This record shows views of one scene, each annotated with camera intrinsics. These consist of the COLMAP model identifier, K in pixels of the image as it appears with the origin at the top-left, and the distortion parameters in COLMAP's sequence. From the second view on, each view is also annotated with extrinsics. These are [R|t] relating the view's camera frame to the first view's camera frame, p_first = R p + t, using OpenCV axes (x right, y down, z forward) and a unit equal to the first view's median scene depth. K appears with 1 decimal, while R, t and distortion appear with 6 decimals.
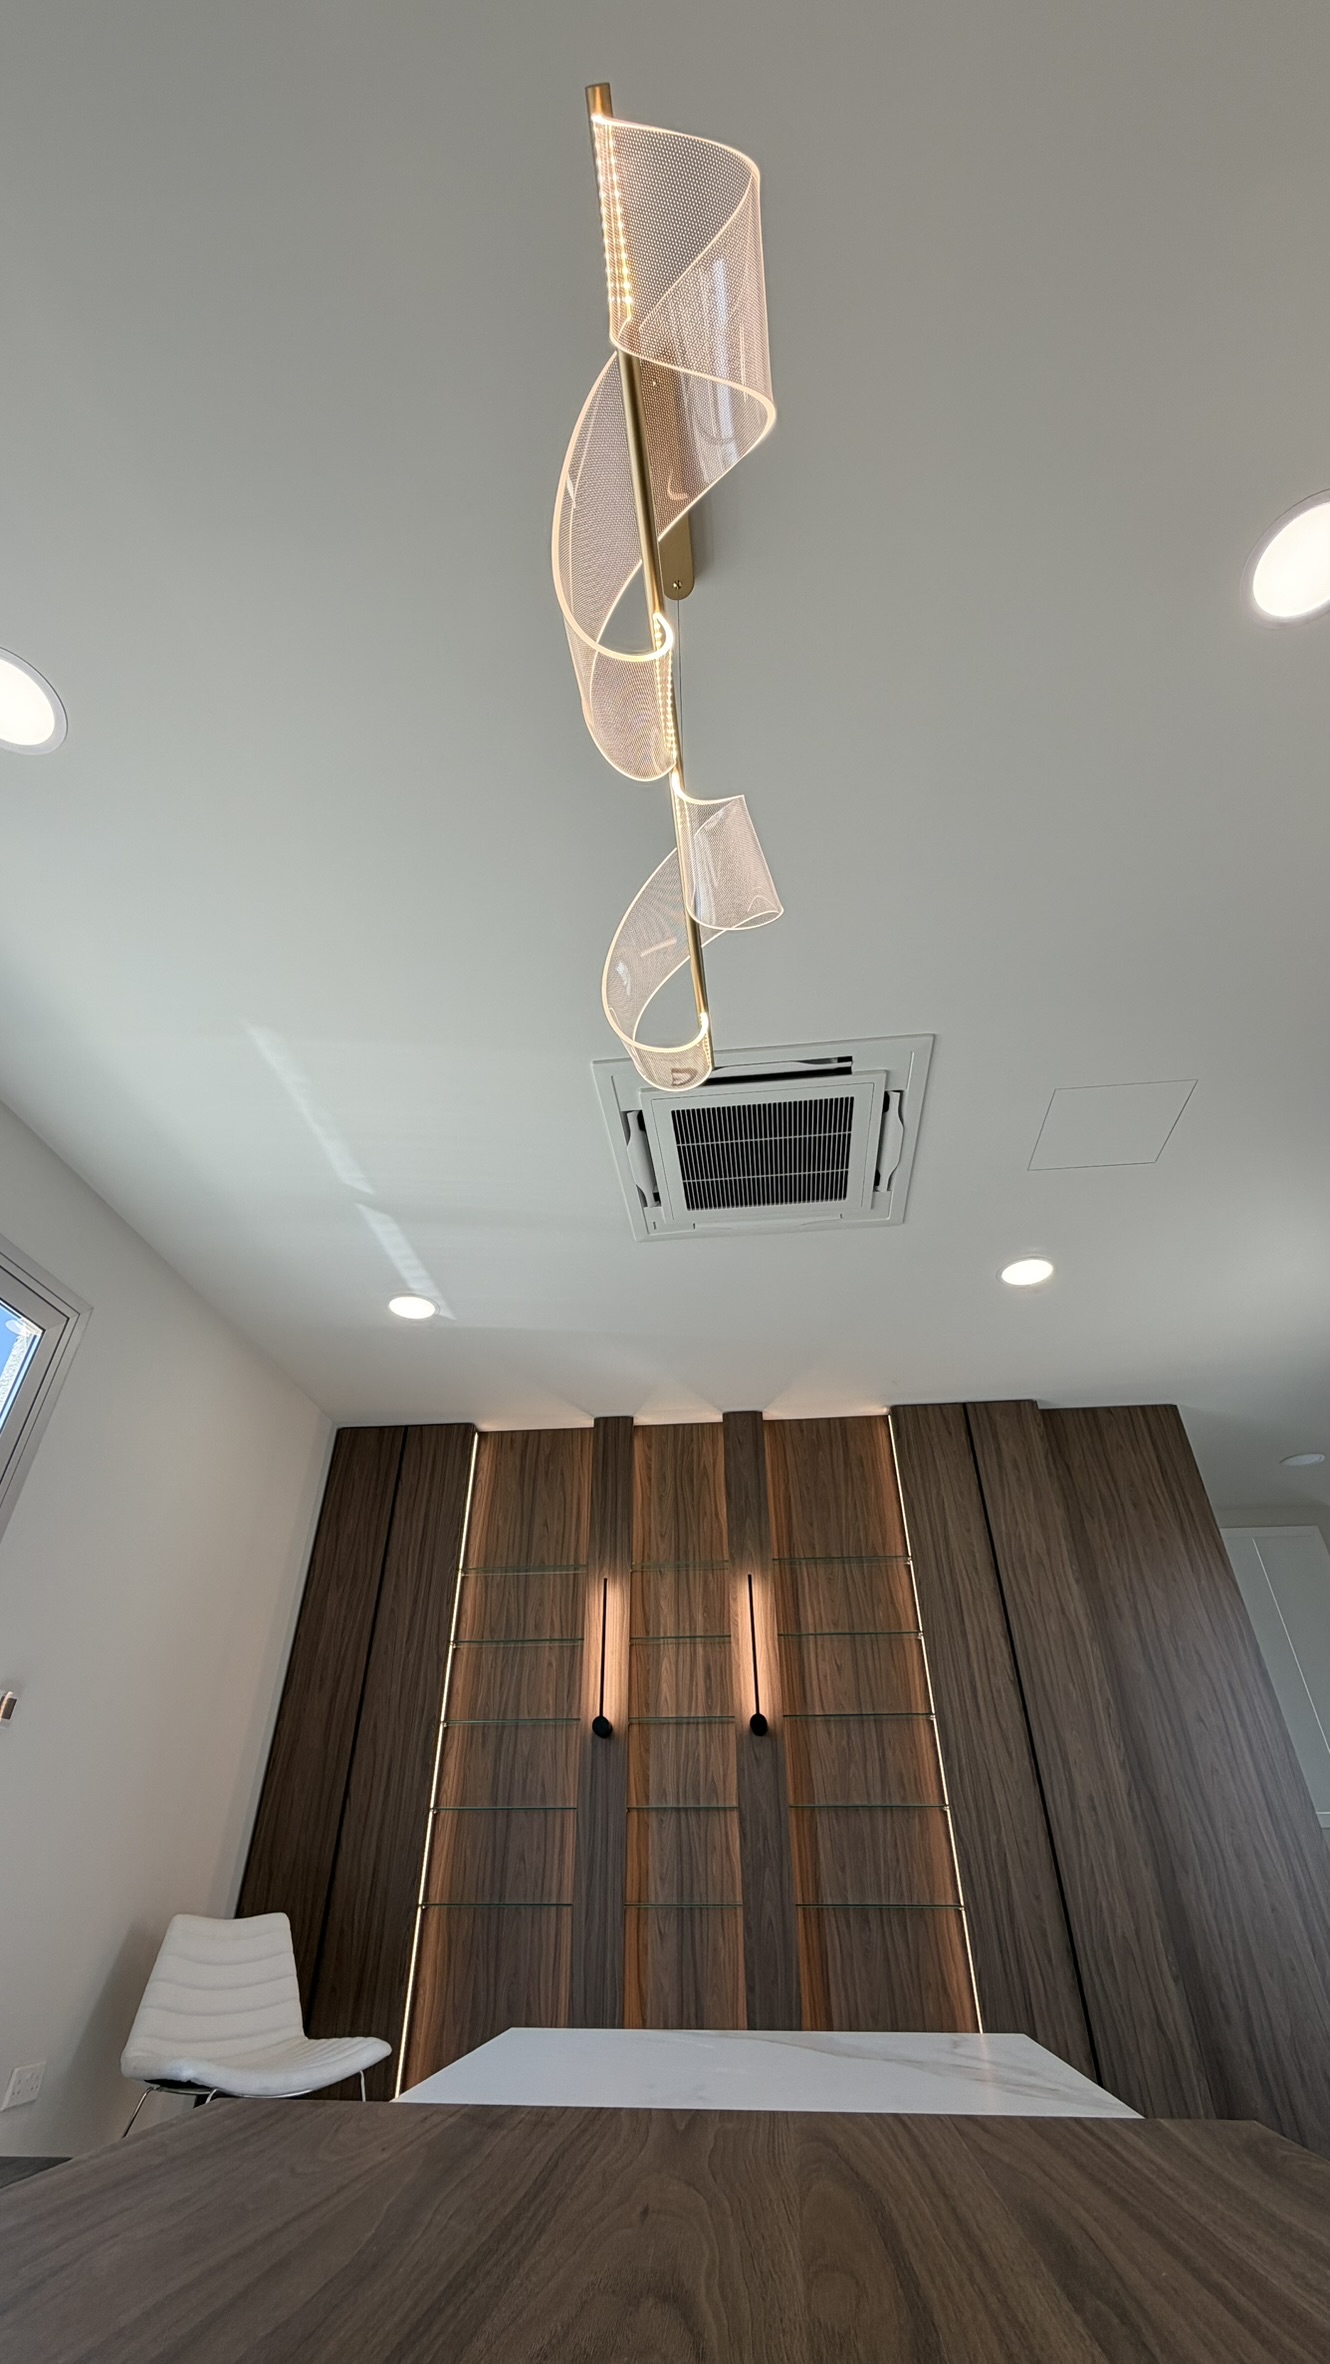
lens RADIAL K [[940.1, 0, 661.0], [0, 940.1, 1174.1], [0, 0, 1]] dist [-0.001791, 0.000179]
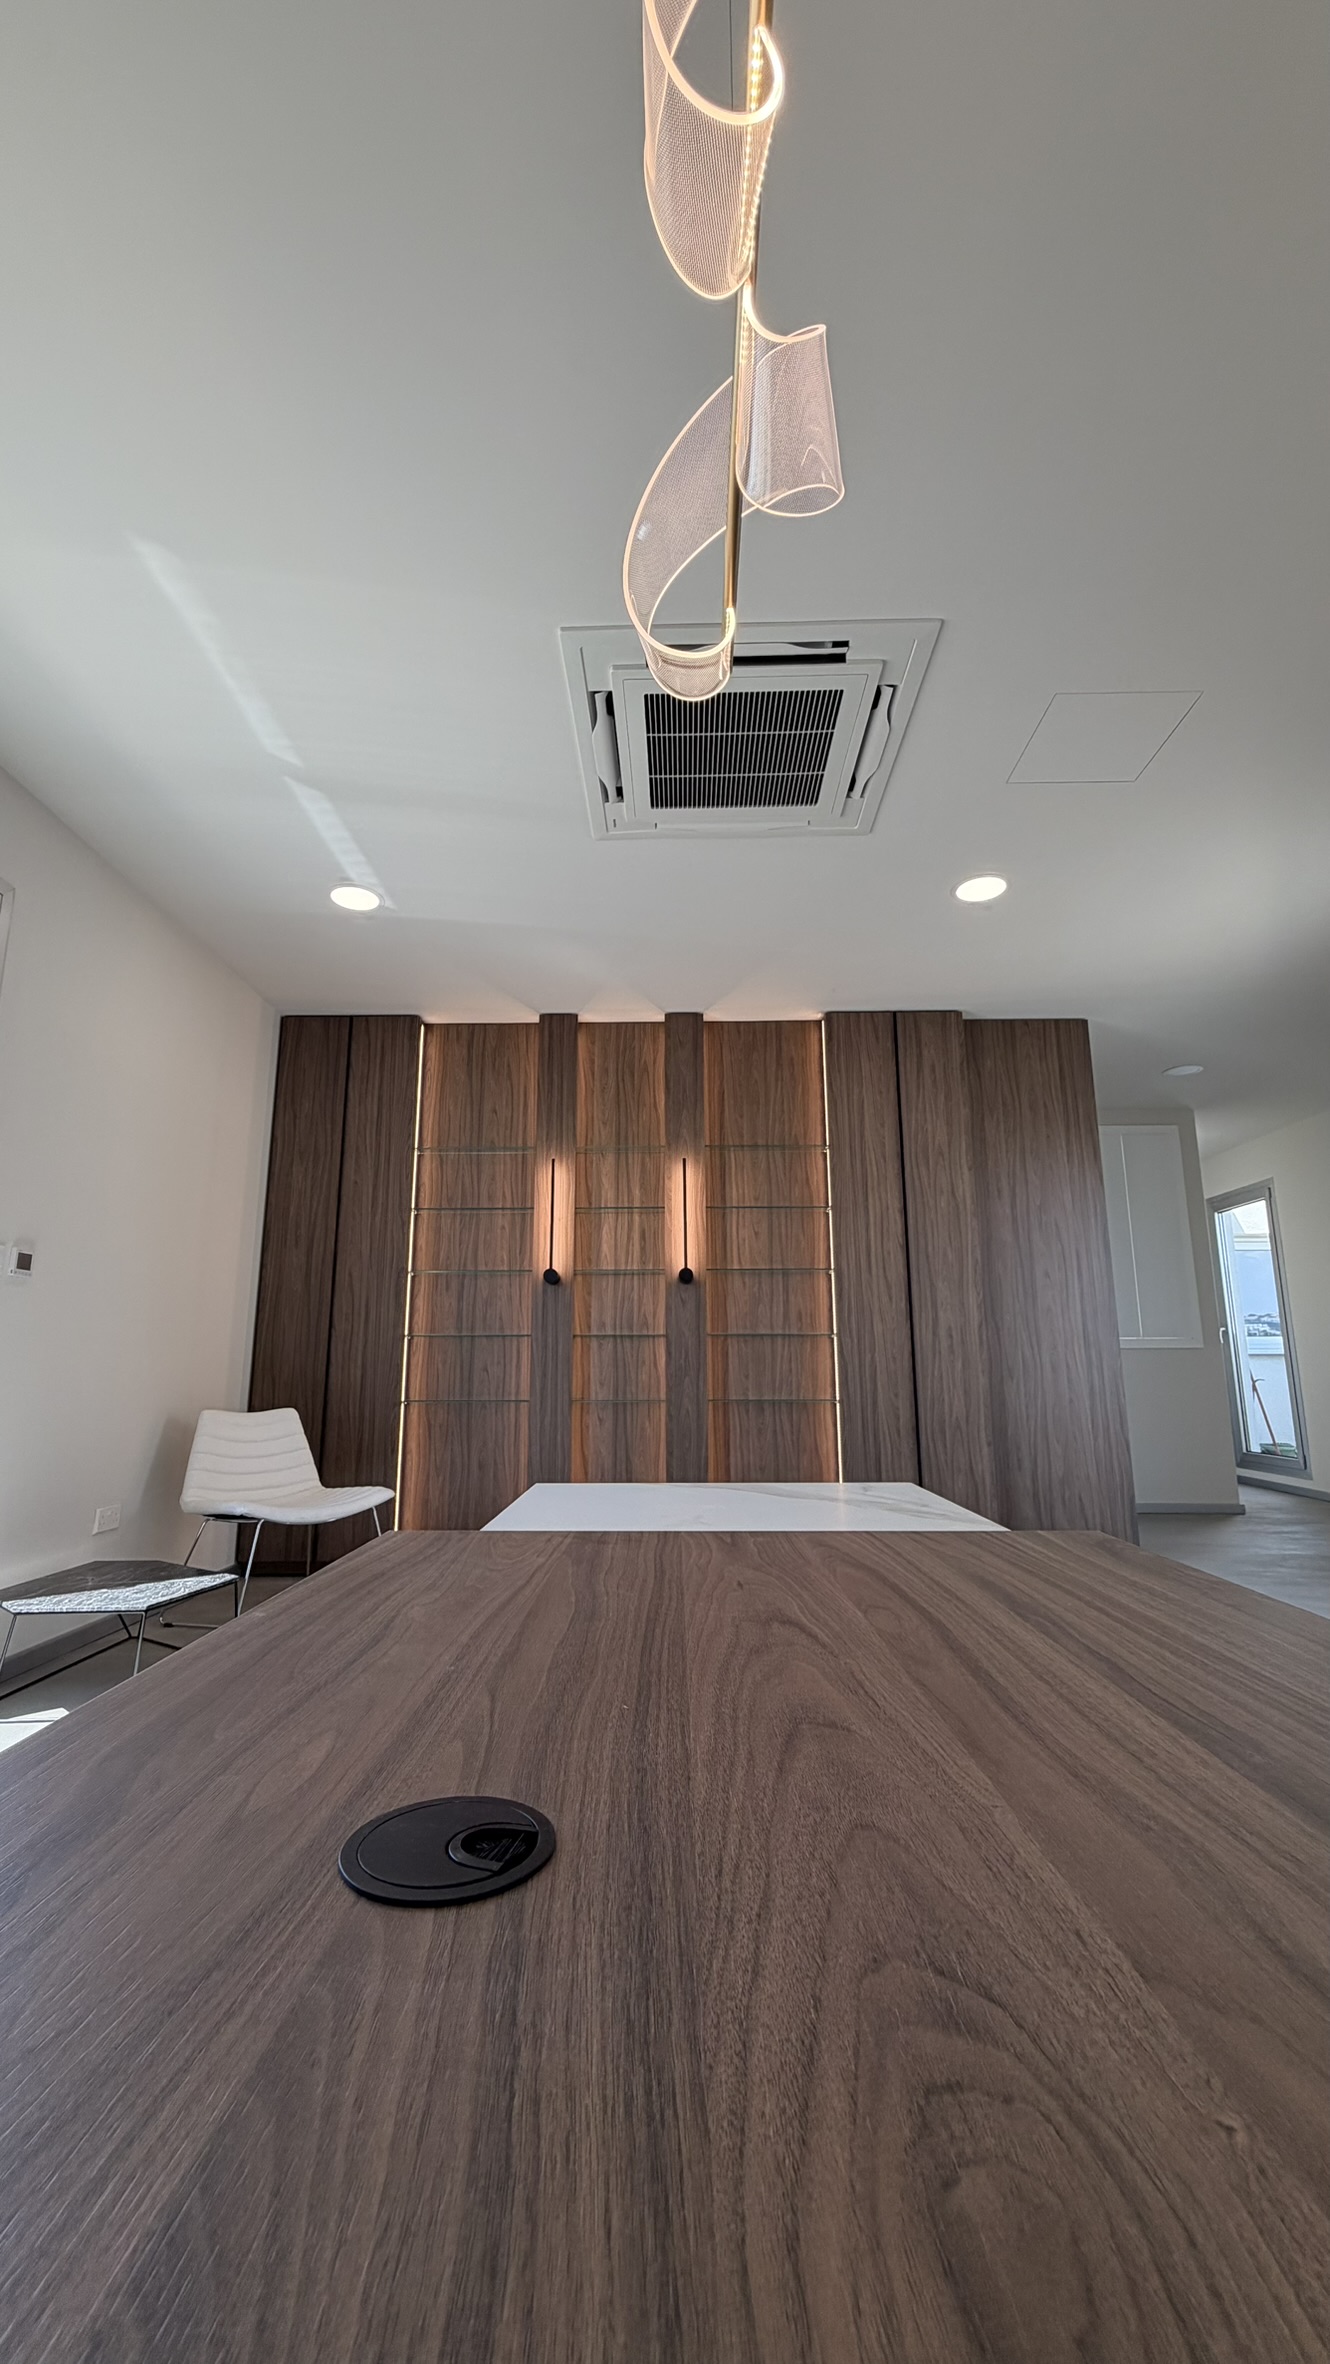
lens RADIAL K [[943.0, 0, 661.0], [0, 943.0, 1173.7], [0, 0, 1]] dist [-0.002913, 0.000023]
pose [[0.995968, 0.016377, 0.088206, -0.031658], [-0.051594, 0.908898, 0.413815, -0.016473], [-0.073394, -0.416697, 0.906078, -0.013383]]
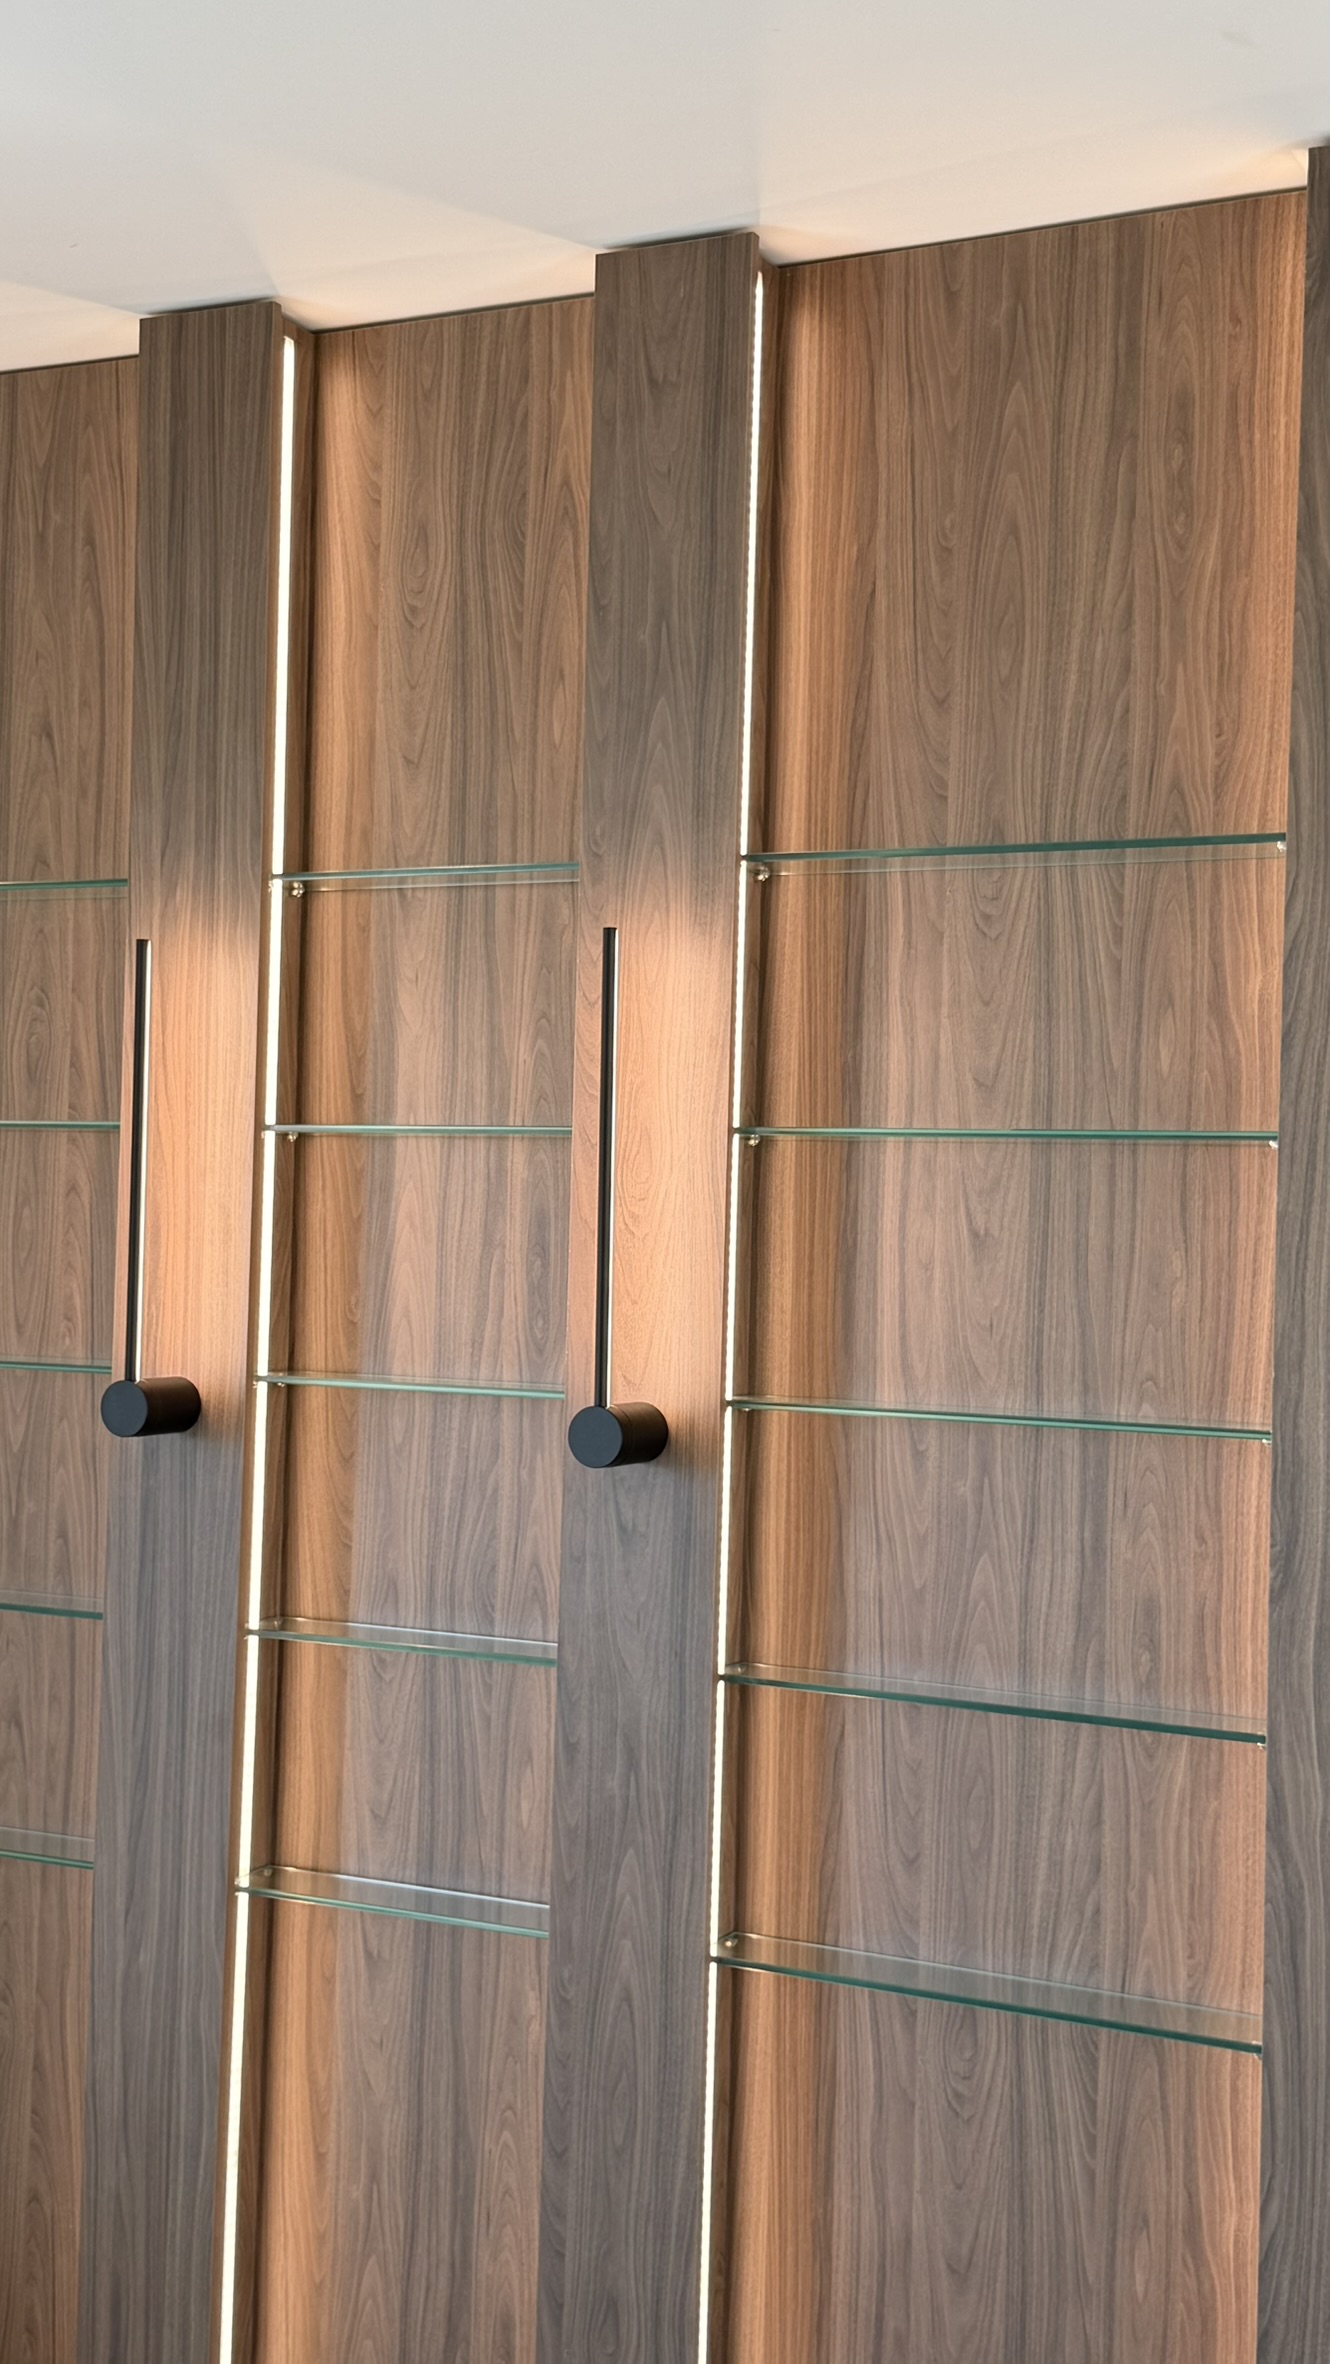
lens RADIAL K [[2862.1, 0, 665.0], [0, 2862.1, 1182.0], [0, 0, 1]] dist [0.119242, 0.002201]
pose [[0.933119, 0.021311, -0.358935, 0.396586], [0.190367, 0.817578, 0.543439, 0.066433], [0.305038, -0.575423, 0.758841, 0.386755]]
